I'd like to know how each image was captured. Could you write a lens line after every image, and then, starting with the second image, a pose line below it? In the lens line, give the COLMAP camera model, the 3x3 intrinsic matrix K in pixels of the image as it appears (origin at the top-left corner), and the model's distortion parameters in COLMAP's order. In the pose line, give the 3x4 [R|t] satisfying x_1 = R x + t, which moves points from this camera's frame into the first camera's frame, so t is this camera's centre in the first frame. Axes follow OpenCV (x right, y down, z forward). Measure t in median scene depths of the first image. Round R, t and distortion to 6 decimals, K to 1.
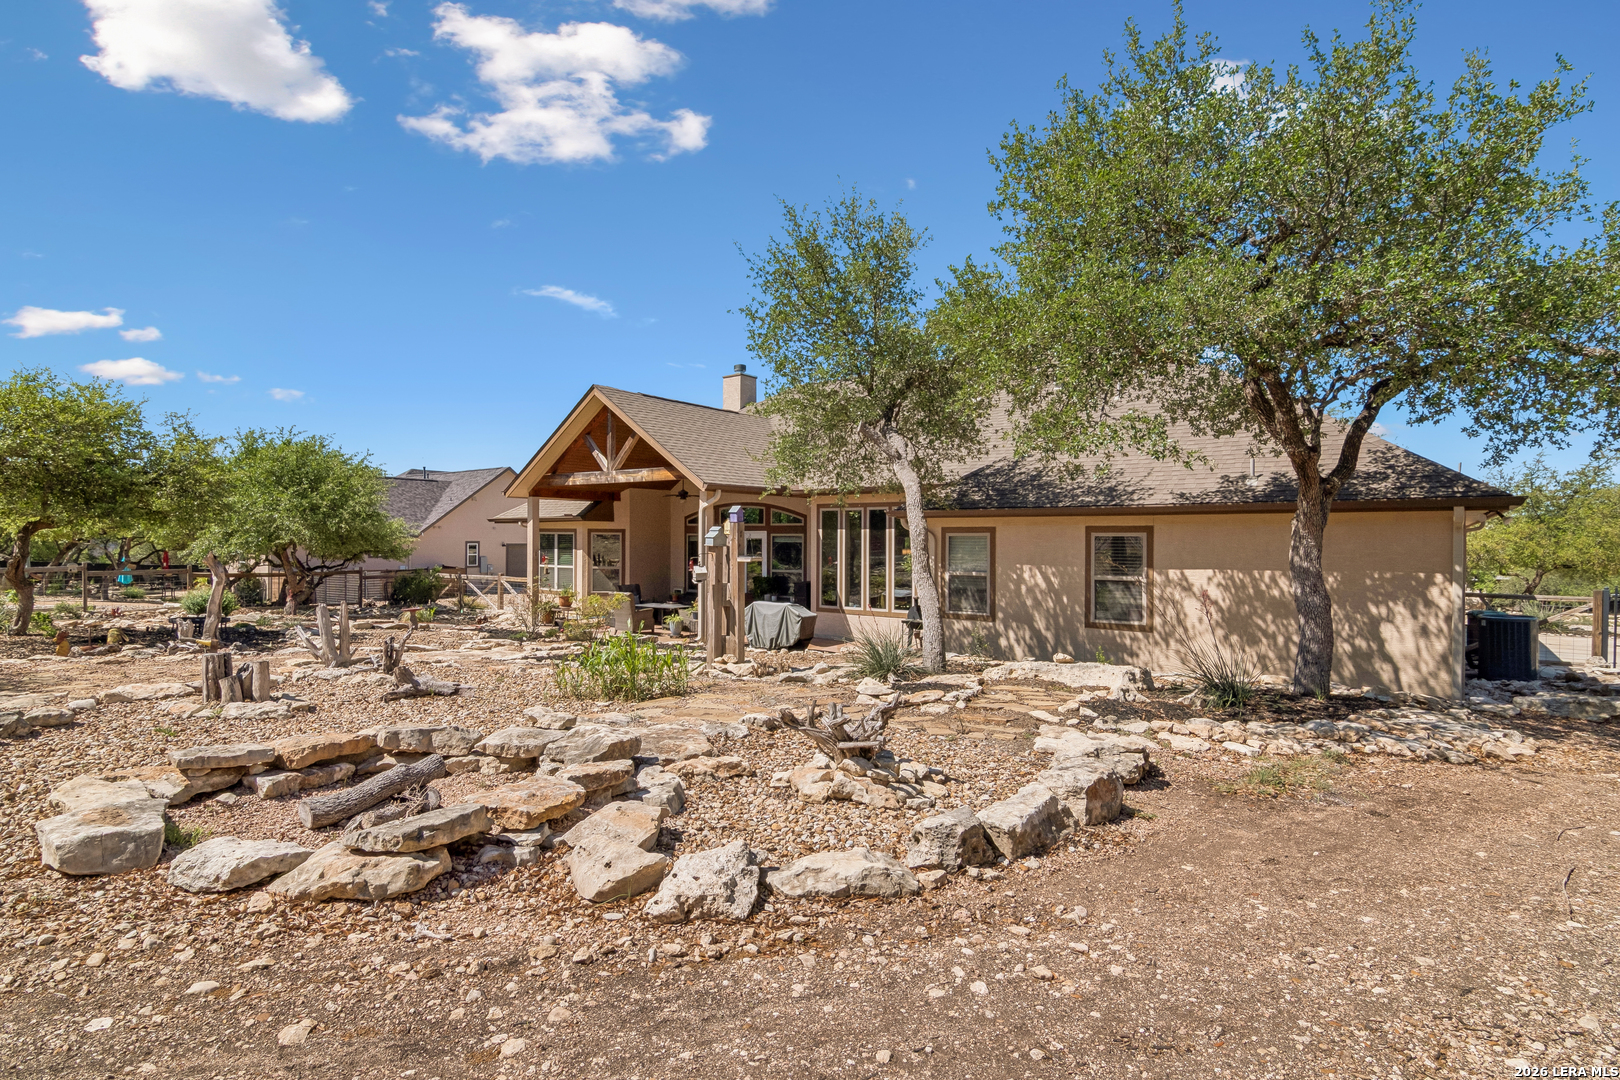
lens RADIAL K [[826.0, 0, 810.0], [0, 826.0, 540.0], [0, 0, 1]] dist [0.013534, -0.012351]
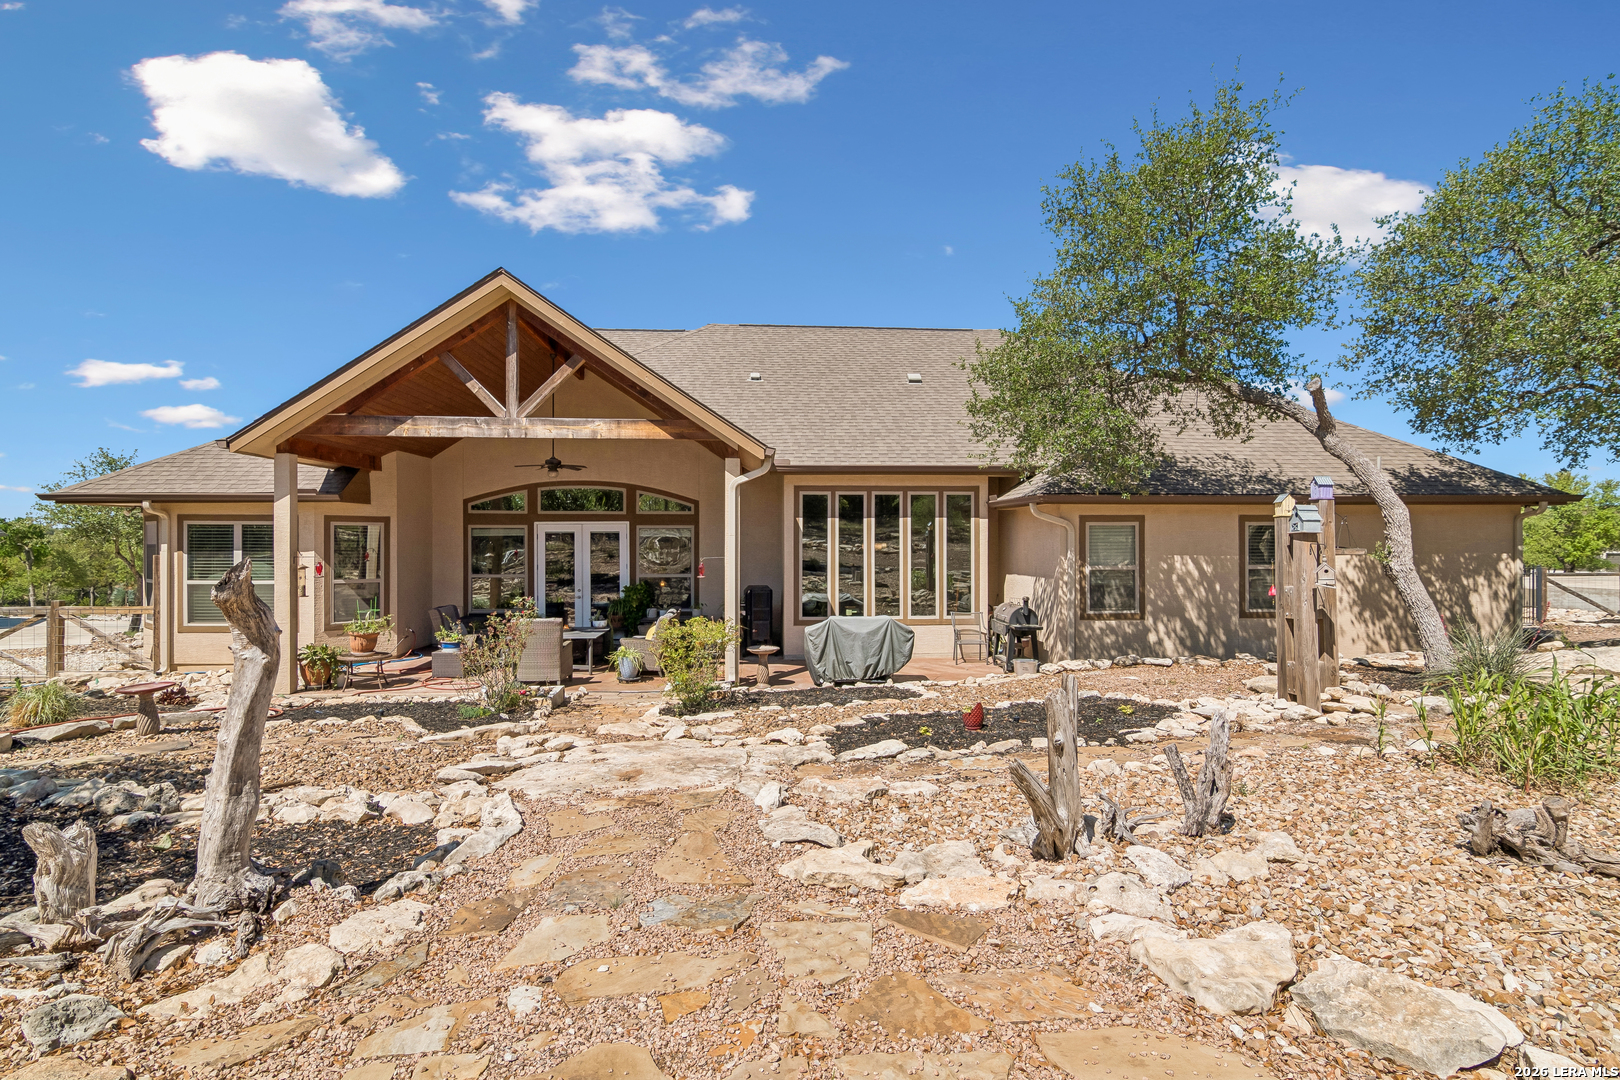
lens RADIAL K [[826.0, 0, 810.0], [0, 826.0, 540.0], [0, 0, 1]] dist [0.013534, -0.012351]
pose [[0.726211, -0.007292, 0.687433, -0.717081], [0.006499, 0.999972, 0.003741, 0.006477], [-0.687441, 0.001751, 0.726238, 0.594577]]
